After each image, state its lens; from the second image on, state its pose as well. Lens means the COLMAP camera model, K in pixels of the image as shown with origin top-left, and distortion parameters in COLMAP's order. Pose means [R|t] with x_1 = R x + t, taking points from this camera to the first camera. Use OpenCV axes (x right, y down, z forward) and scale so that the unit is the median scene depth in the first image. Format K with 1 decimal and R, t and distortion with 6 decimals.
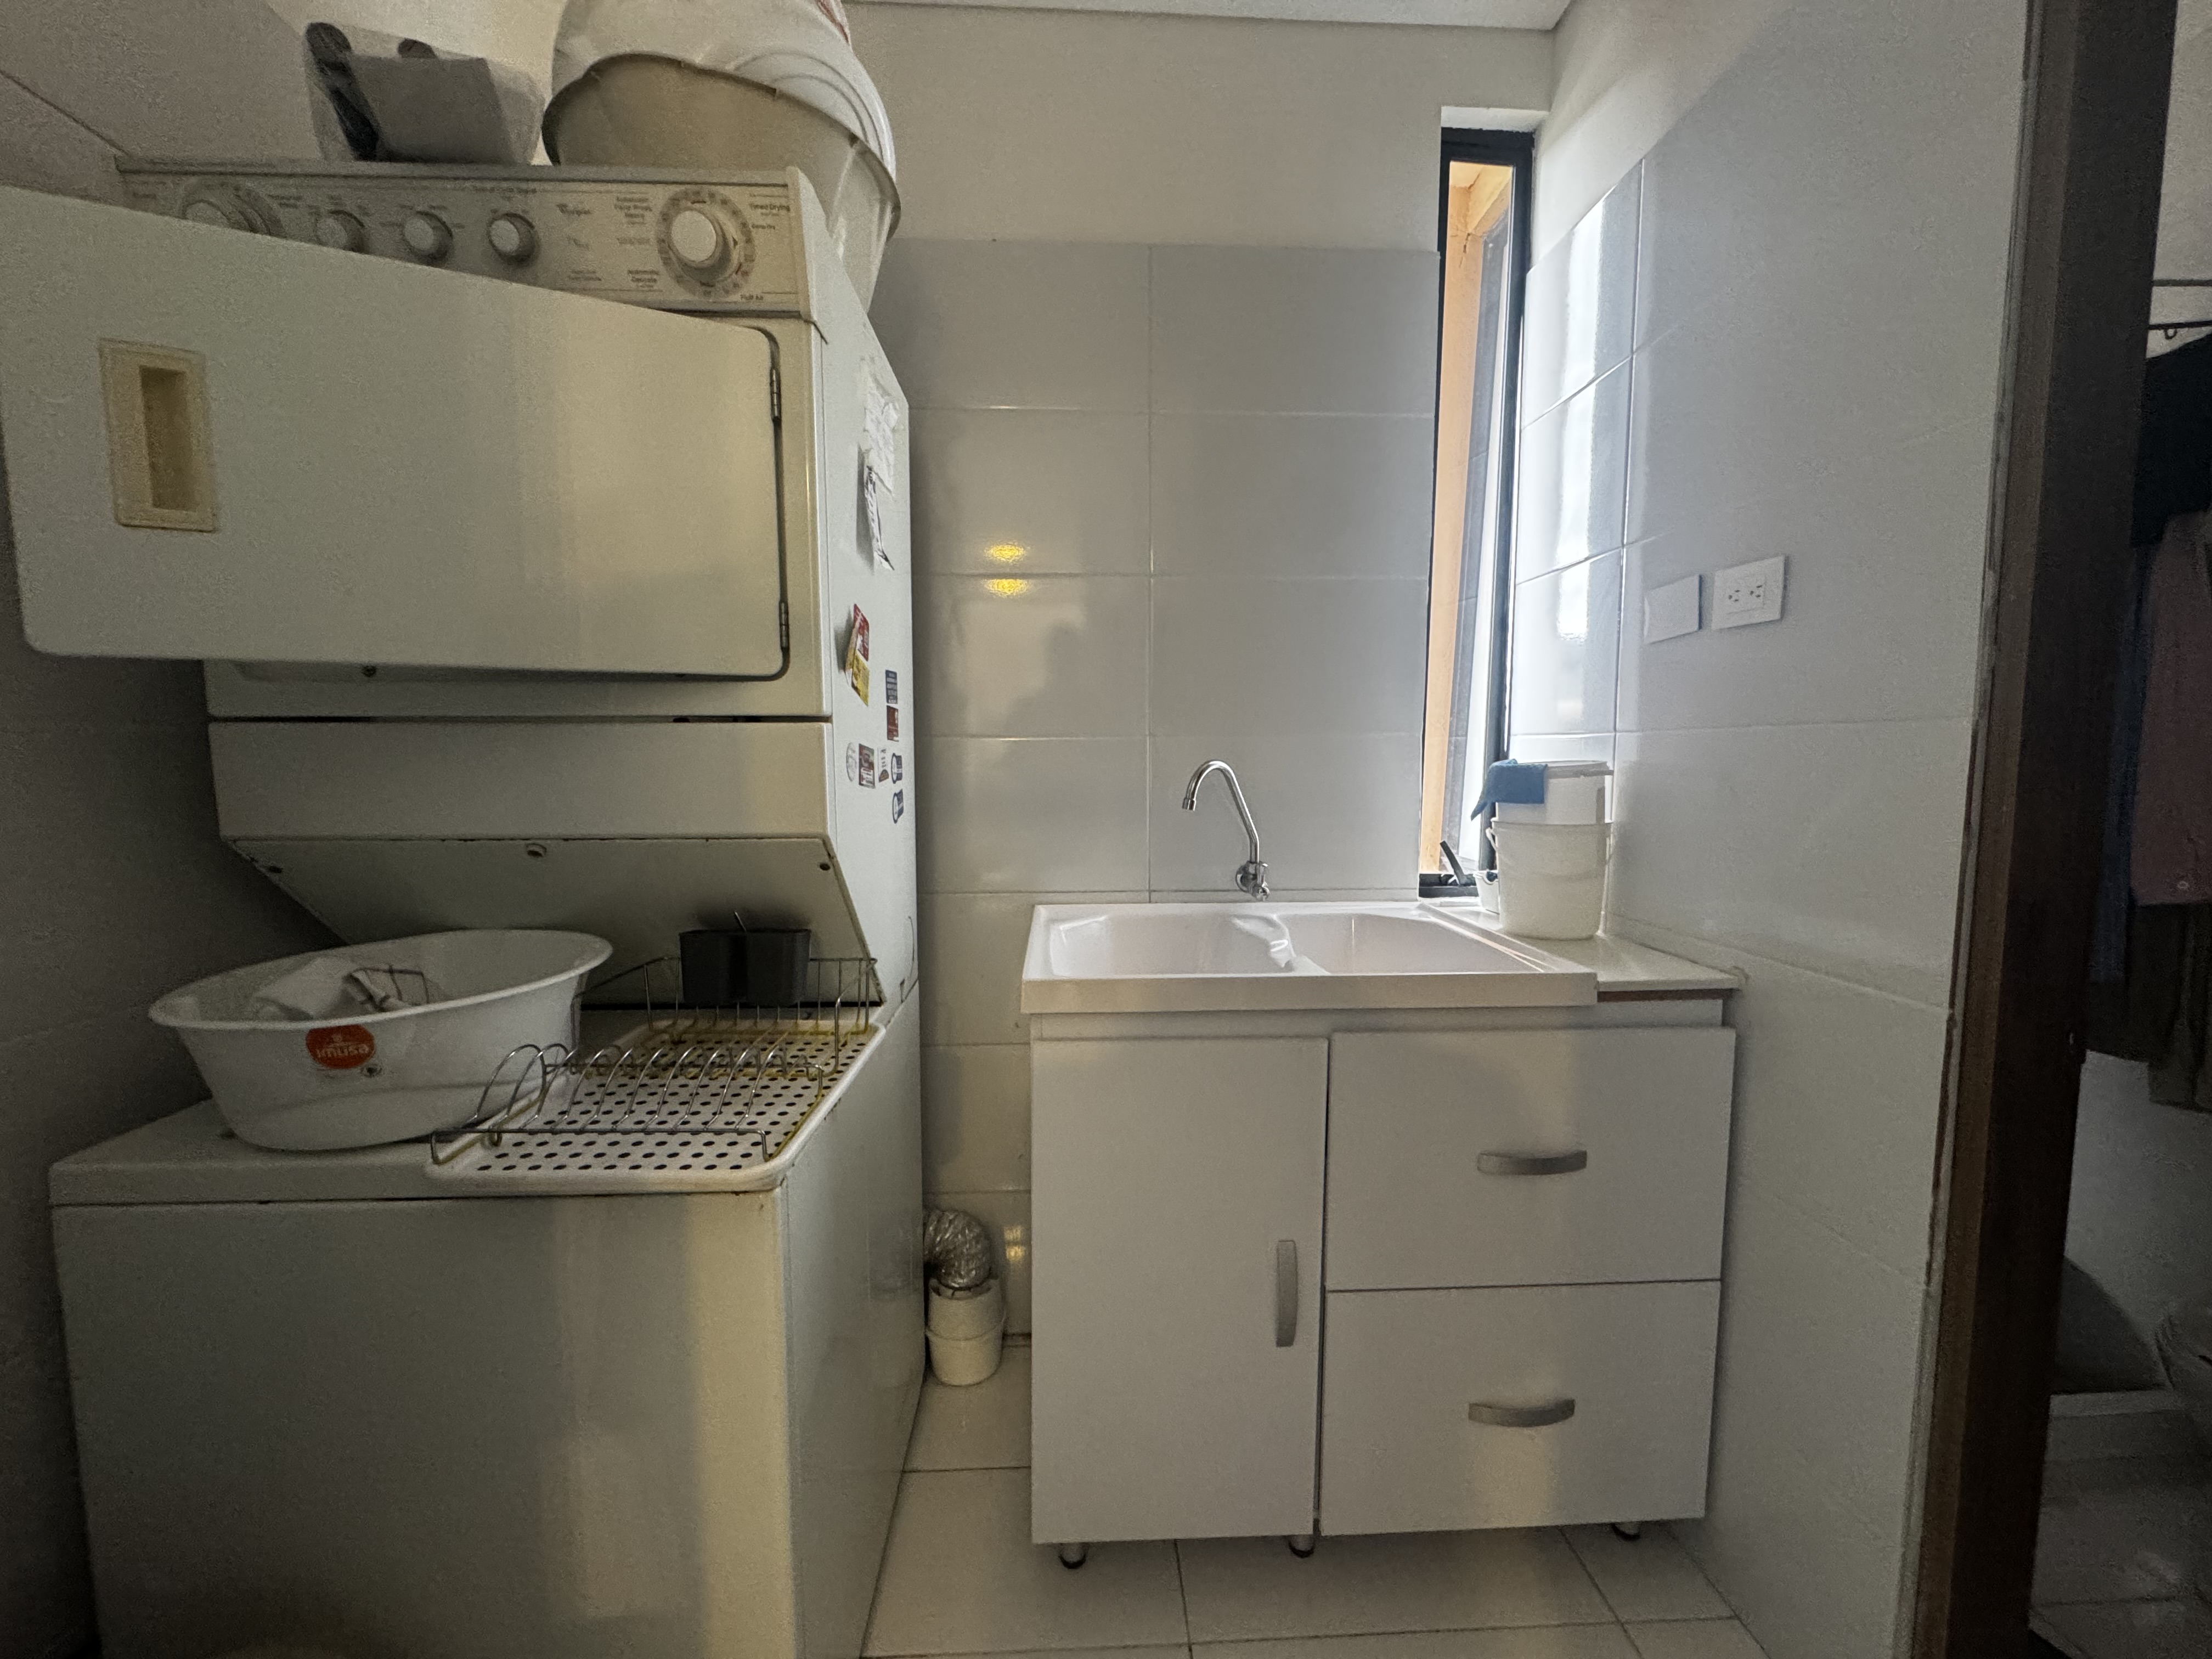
lens RADIAL K [[889.5, 0, 1106.0], [0, 889.5, 829.5], [0, 0, 1]] dist [0.000510, 0.000006]
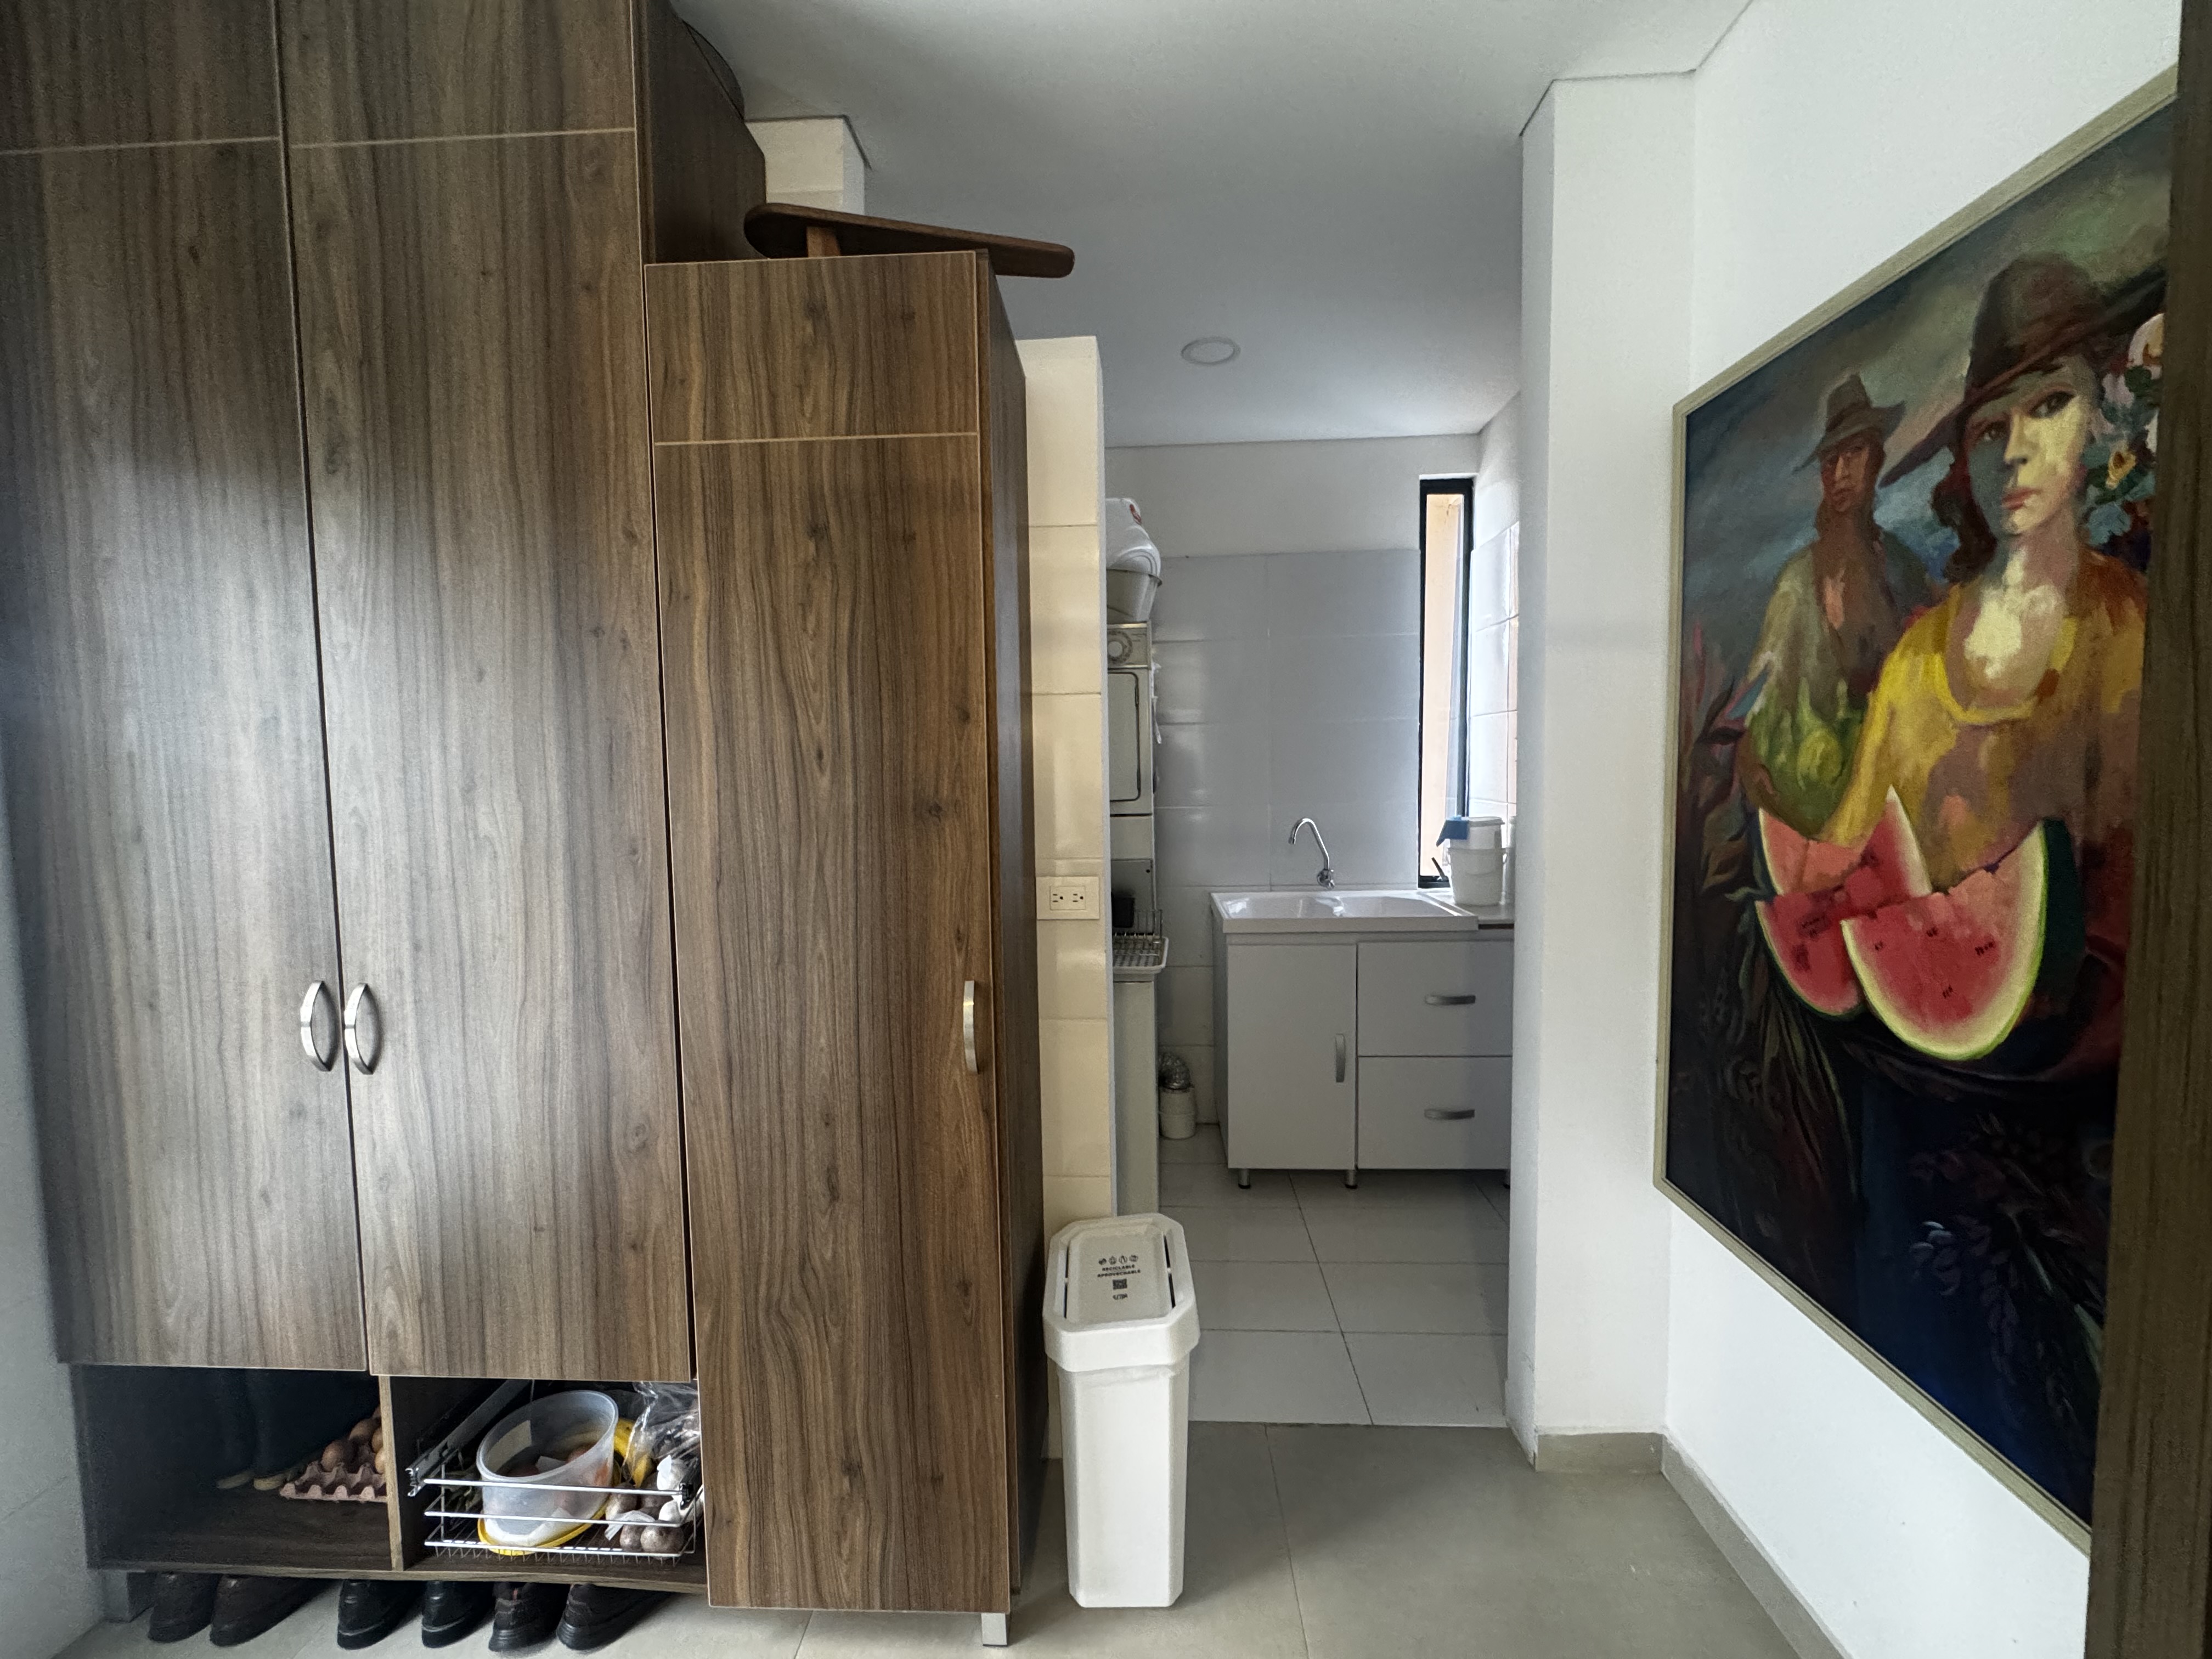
lens RADIAL K [[889.5, 0, 1106.0], [0, 889.5, 829.5], [0, 0, 1]] dist [0.000510, 0.000006]
pose [[0.994799, -0.012820, -0.101049, -0.129242], [0.010434, 0.999655, -0.024108, -0.009846], [0.101323, 0.022928, 0.994589, -1.112438]]
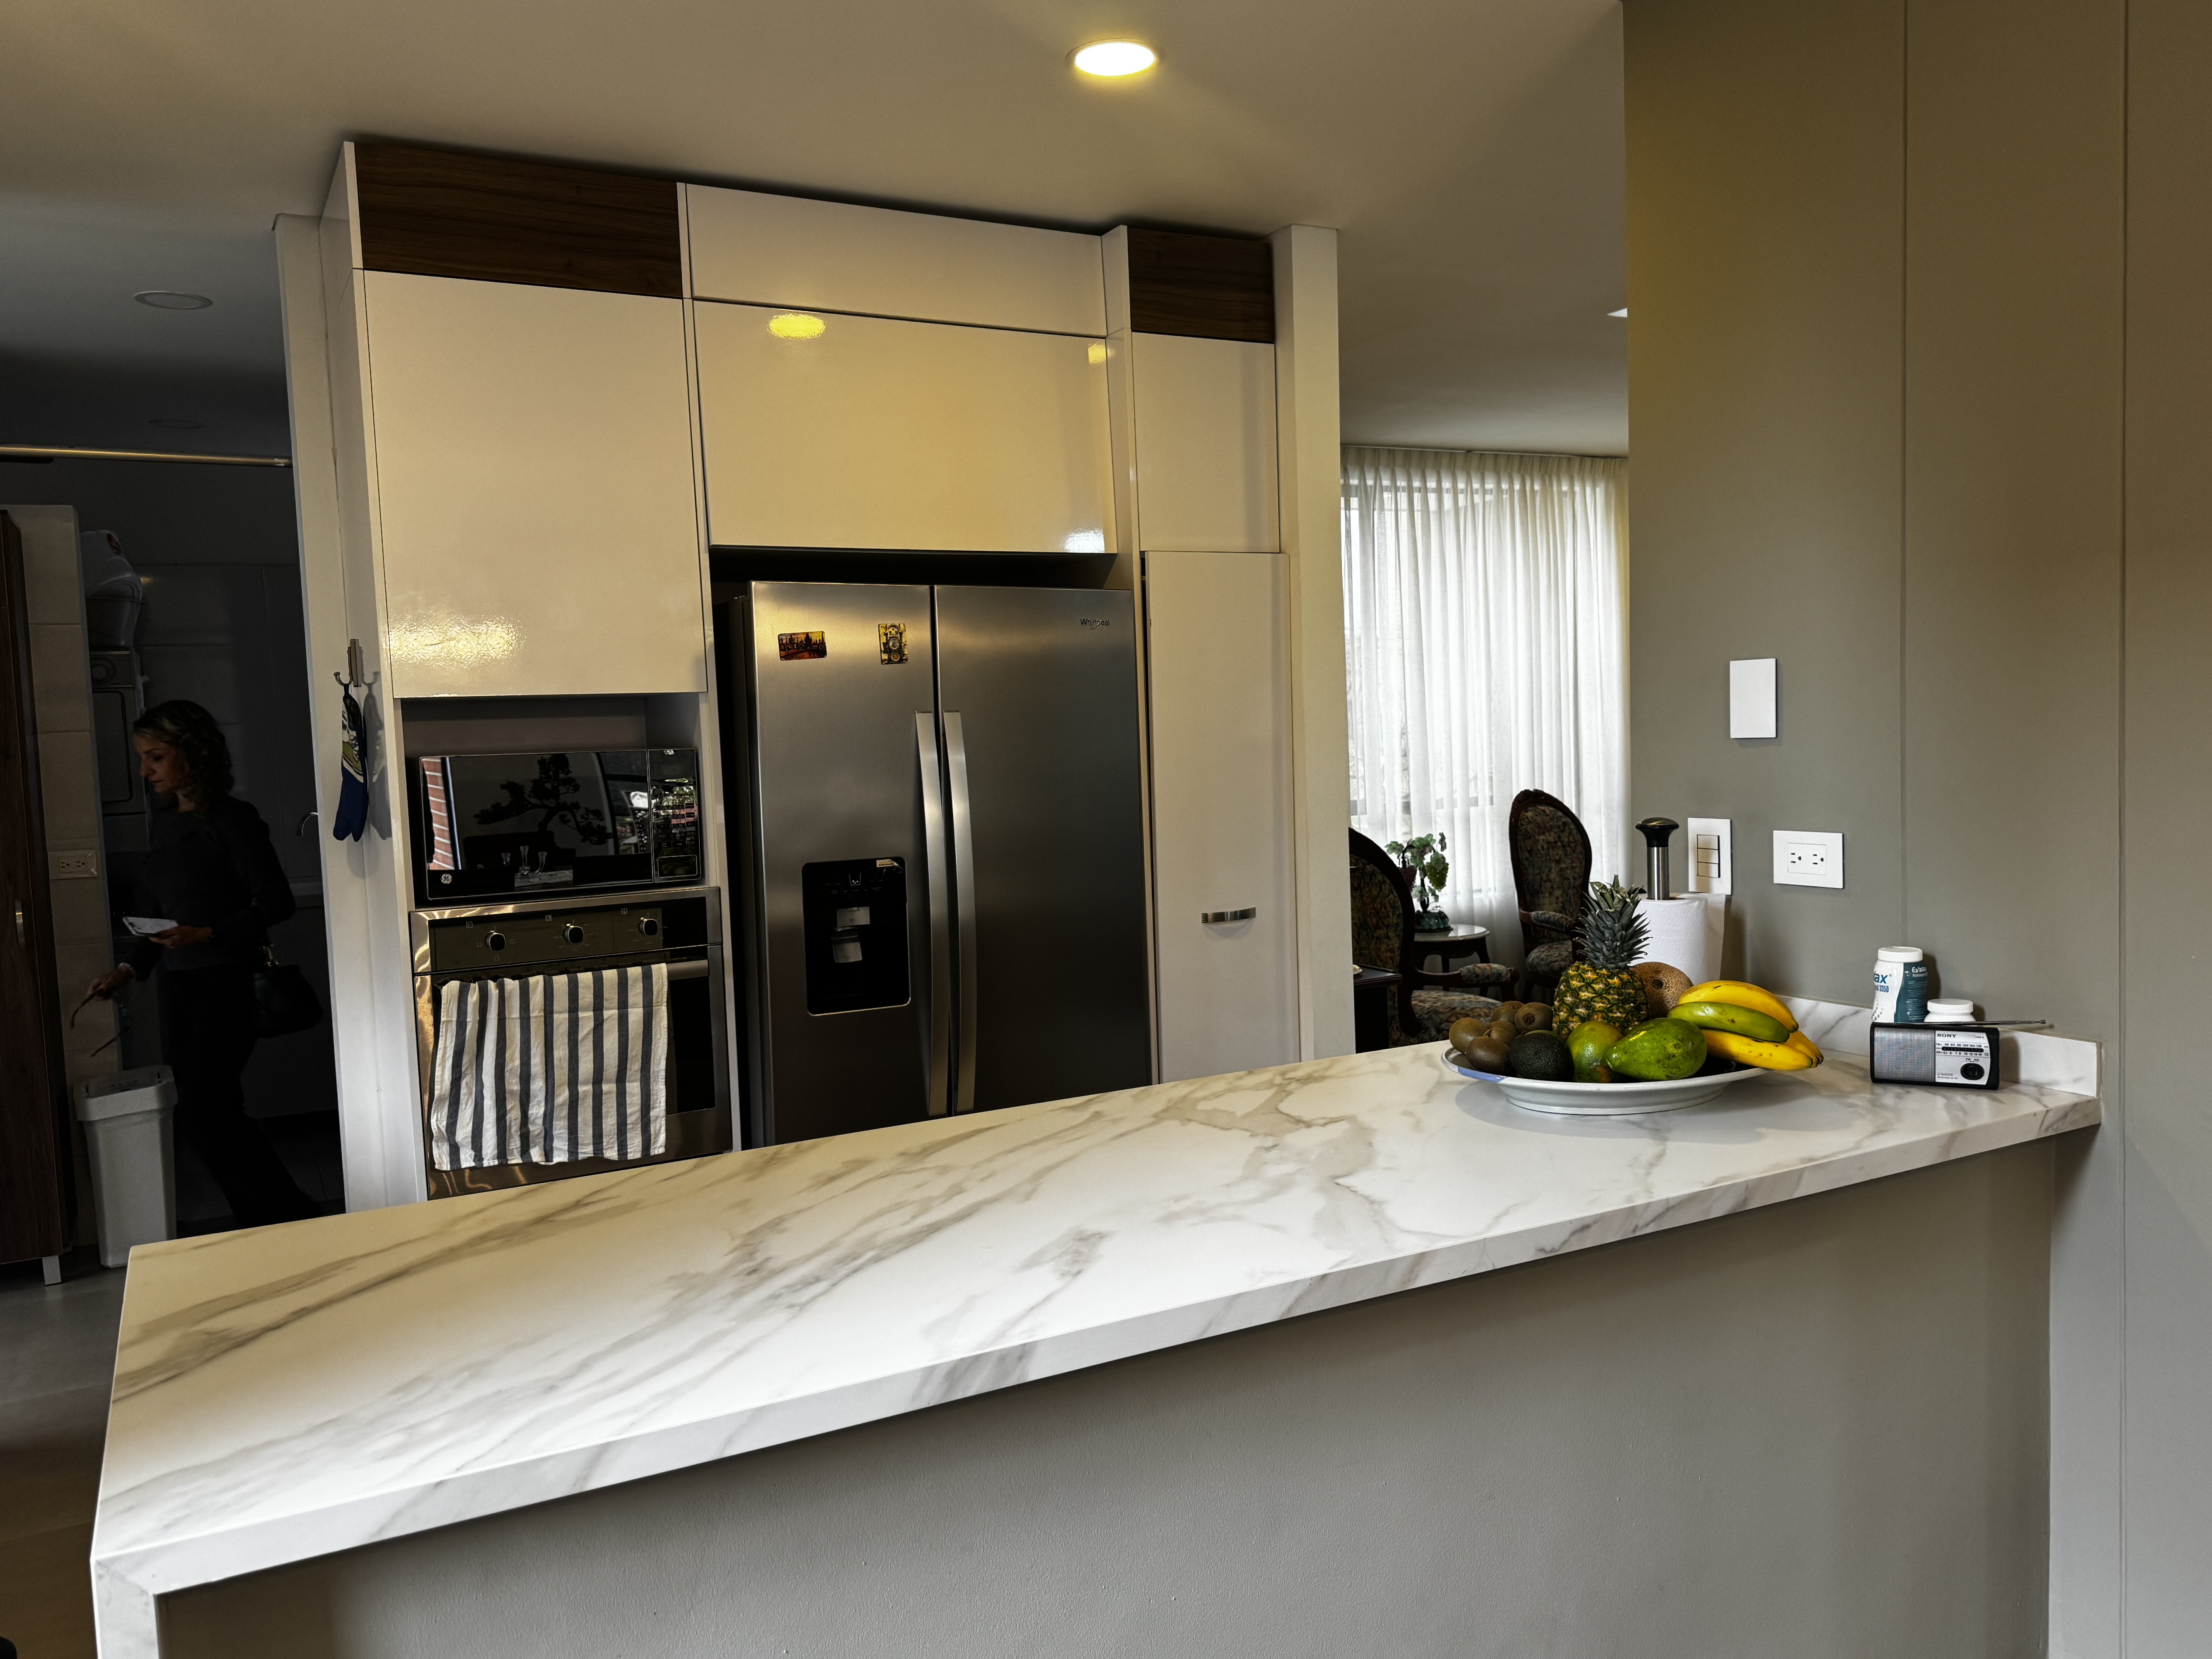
lens RADIAL K [[1650.0, 0, 1106.0], [0, 1650.0, 829.5], [0, 0, 1]] dist [-0.002190, -0.000695]
pose [[0.899319, -0.065306, 0.432388, 0.156146], [0.073694, 0.997277, -0.002652, 0.154646], [-0.431038, 0.034249, 0.901684, -3.996197]]
